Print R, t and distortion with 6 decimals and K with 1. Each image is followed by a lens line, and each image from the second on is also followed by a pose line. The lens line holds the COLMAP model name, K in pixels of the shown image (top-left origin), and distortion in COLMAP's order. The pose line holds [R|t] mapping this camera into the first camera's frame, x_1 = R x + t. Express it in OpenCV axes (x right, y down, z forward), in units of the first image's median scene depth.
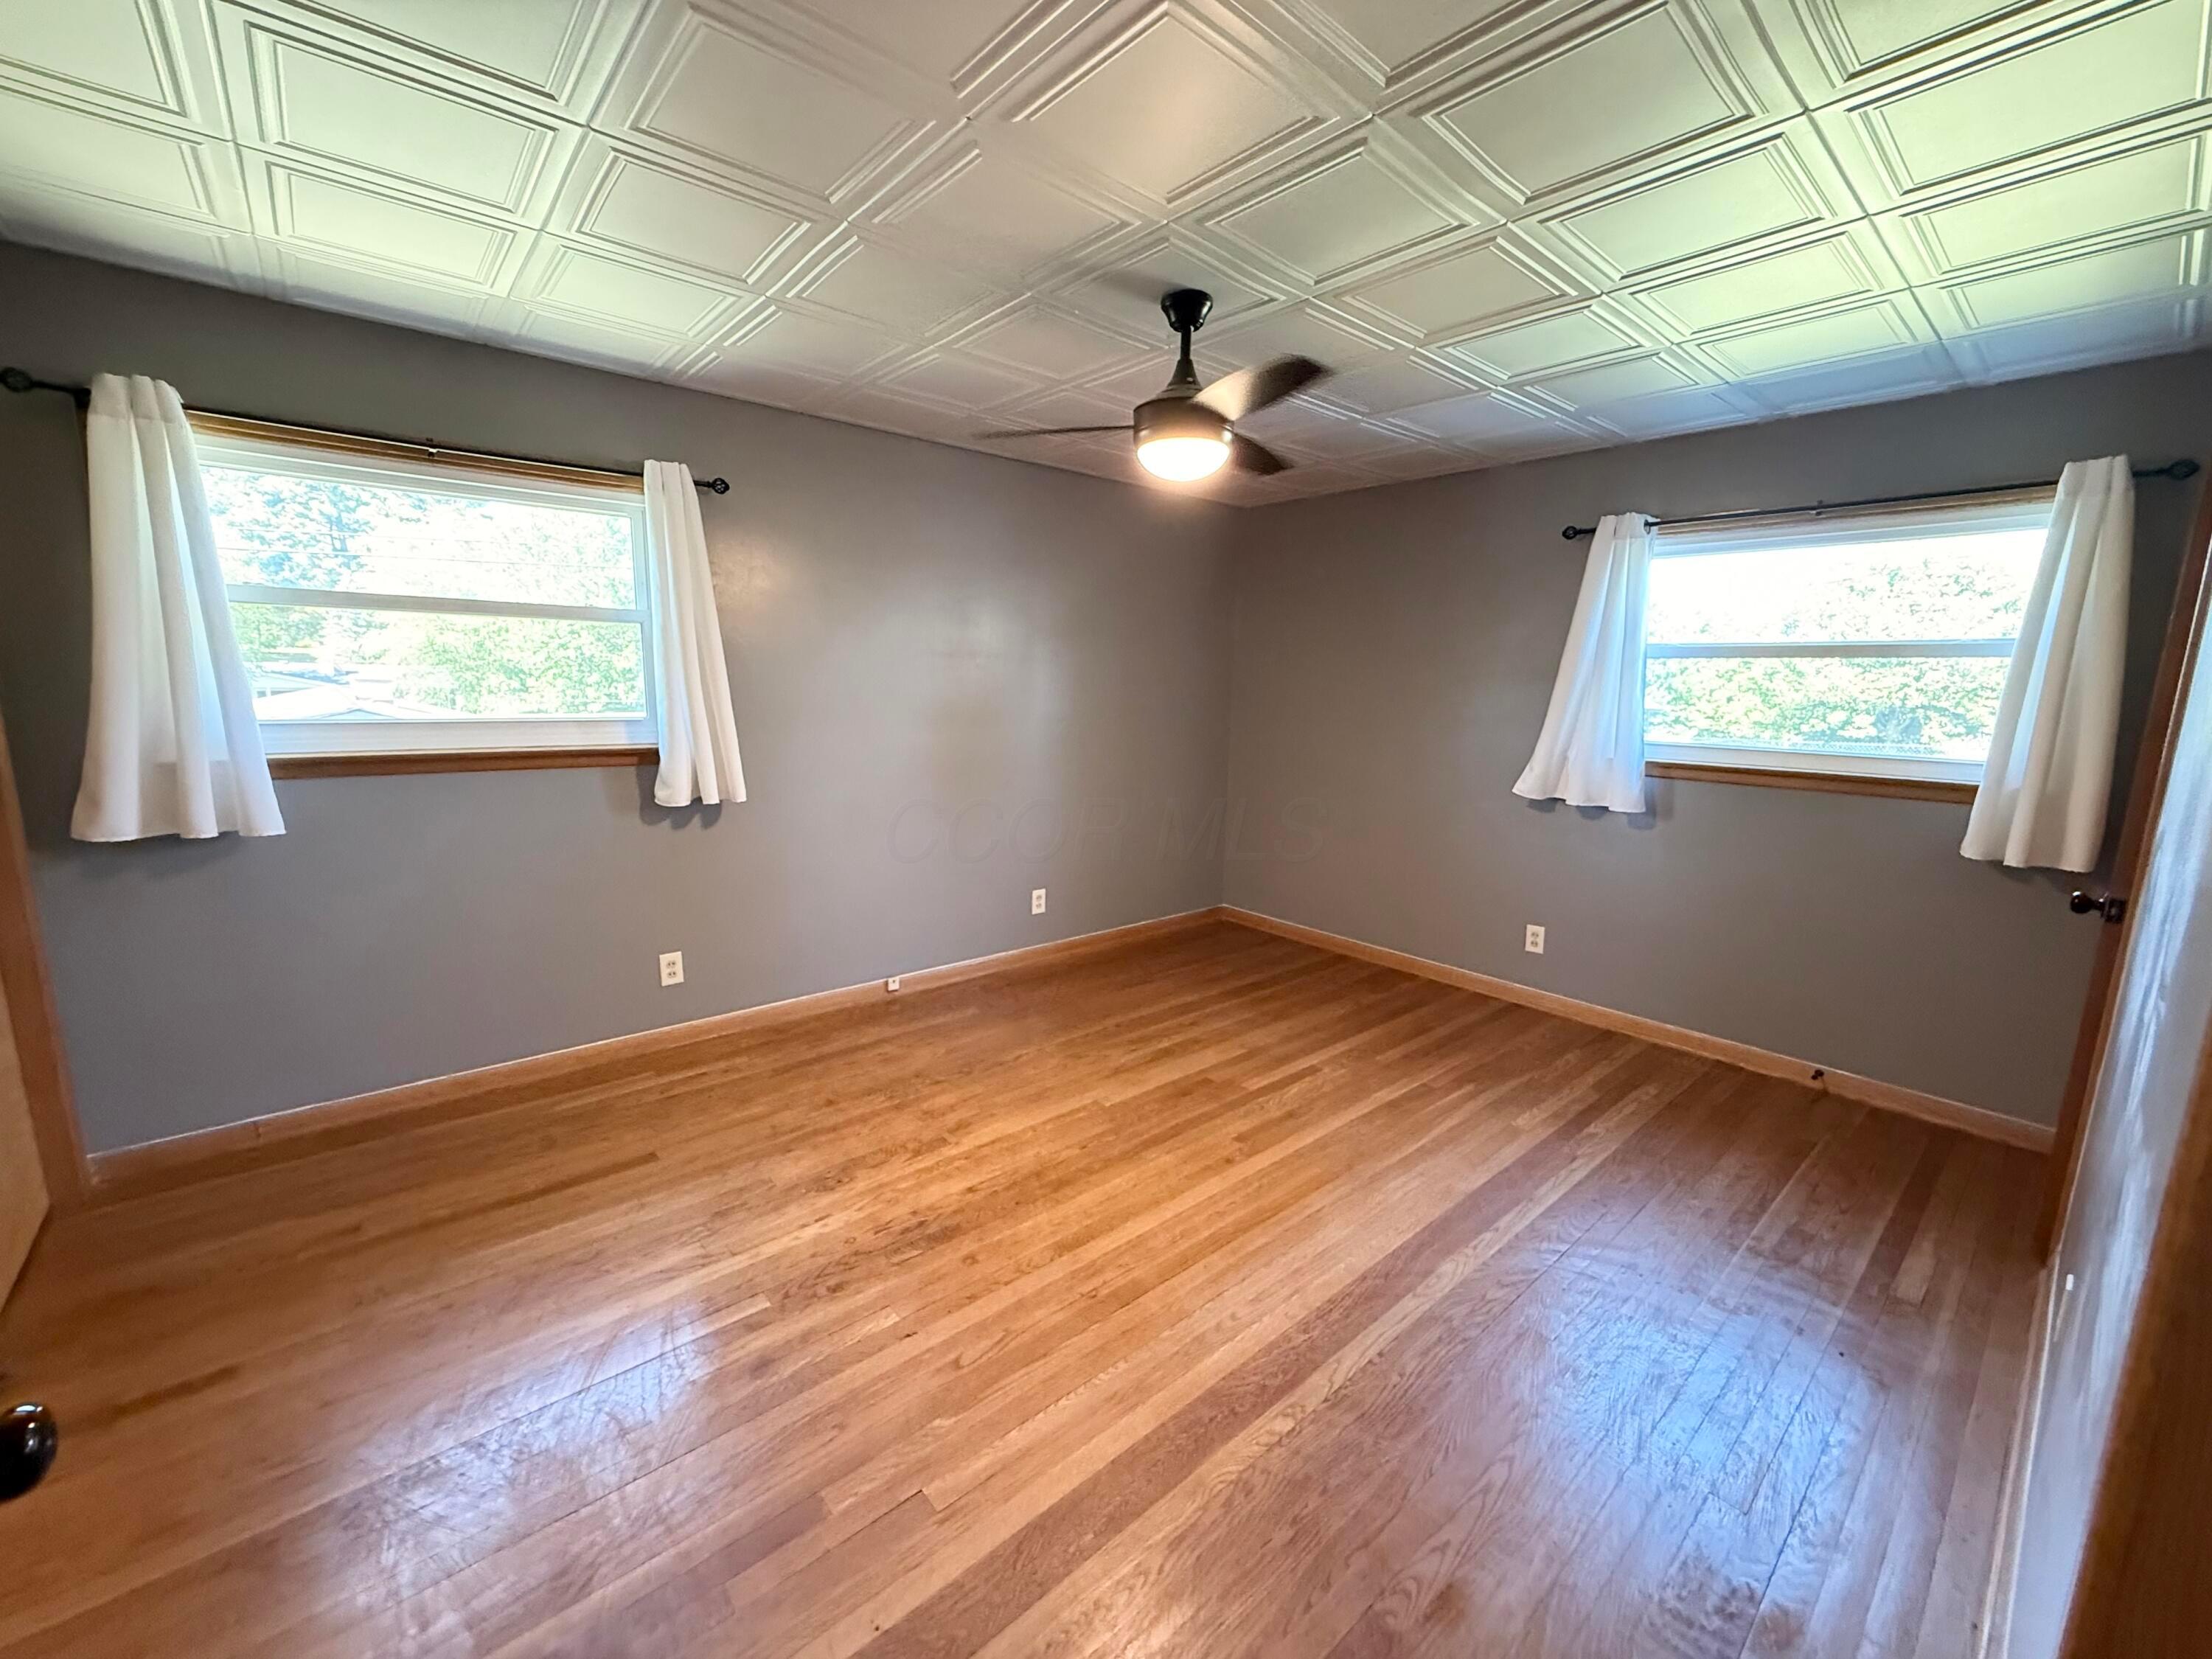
lens RADIAL K [[886.9, 0, 1097.5], [0, 886.9, 834.0], [0, 0, 1]] dist [-0.000924, 0.000100]
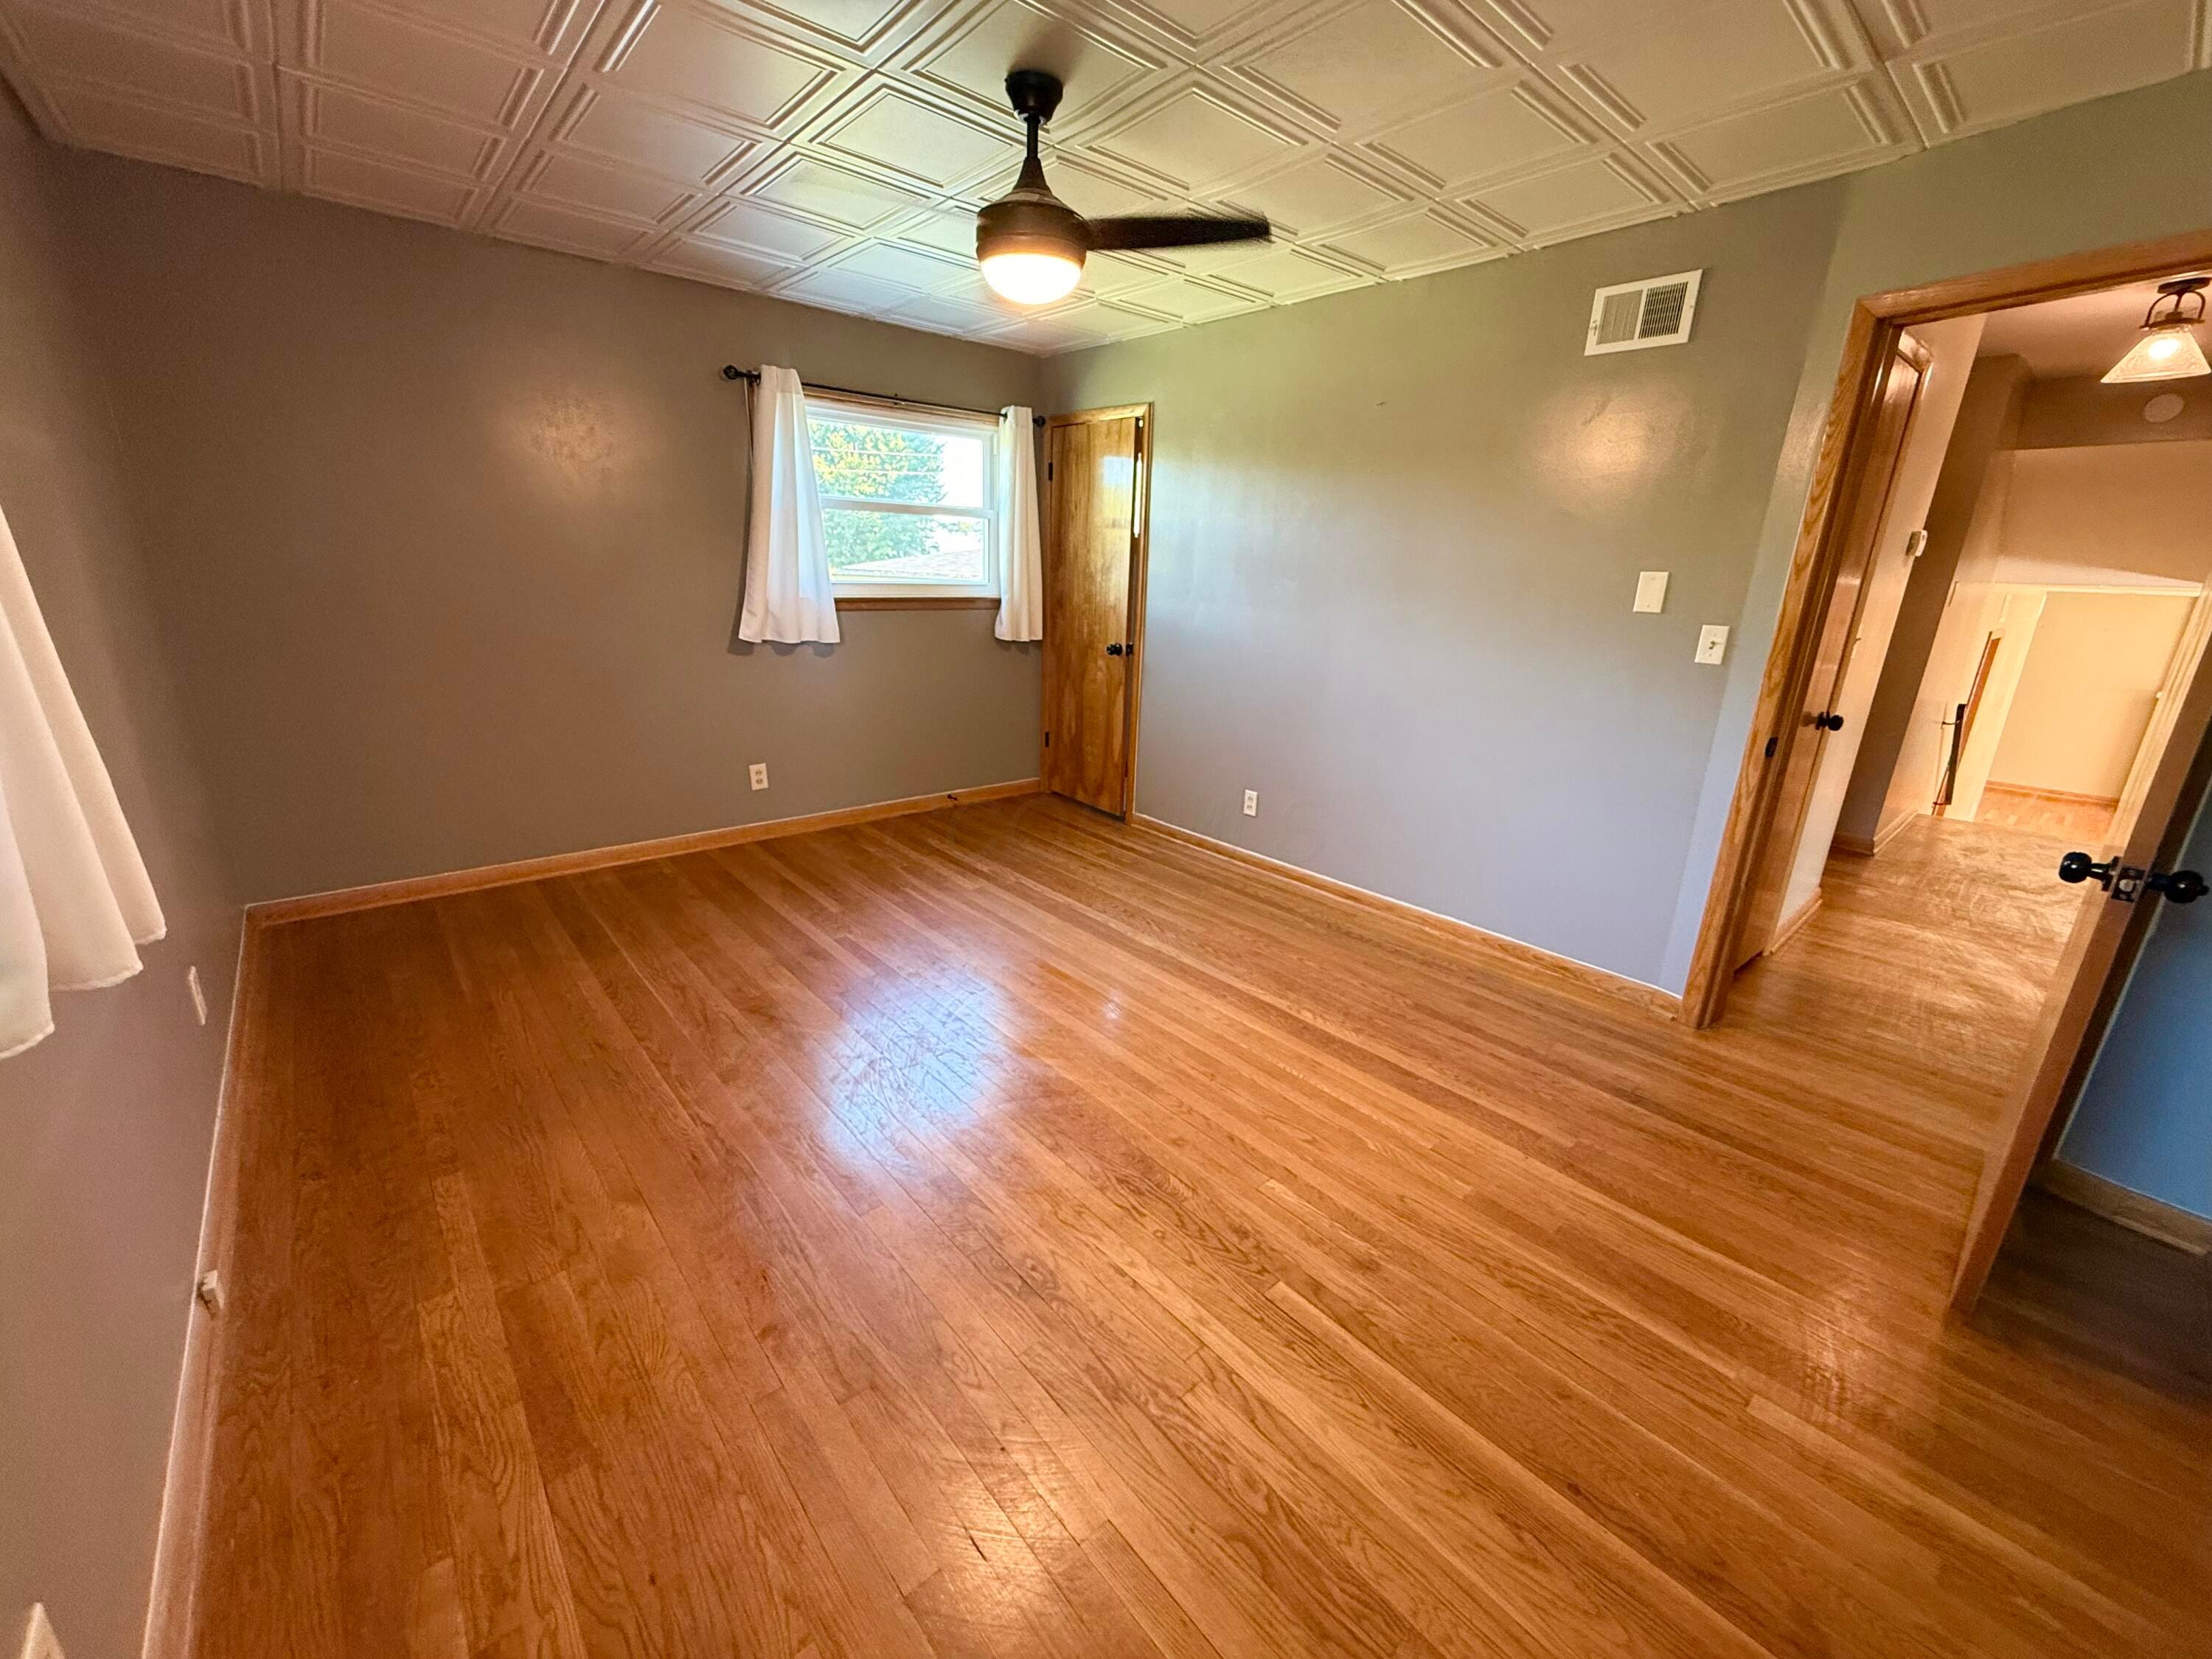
lens RADIAL K [[886.9, 0, 1109.1], [0, 886.9, 829.0], [0, 0, 1]] dist [-0.000924, 0.000100]
pose [[-0.013733, -0.310134, 0.950594, -0.714904], [0.137429, 0.941076, 0.309014, -0.123034], [-0.990416, 0.134883, 0.029697, 0.730373]]
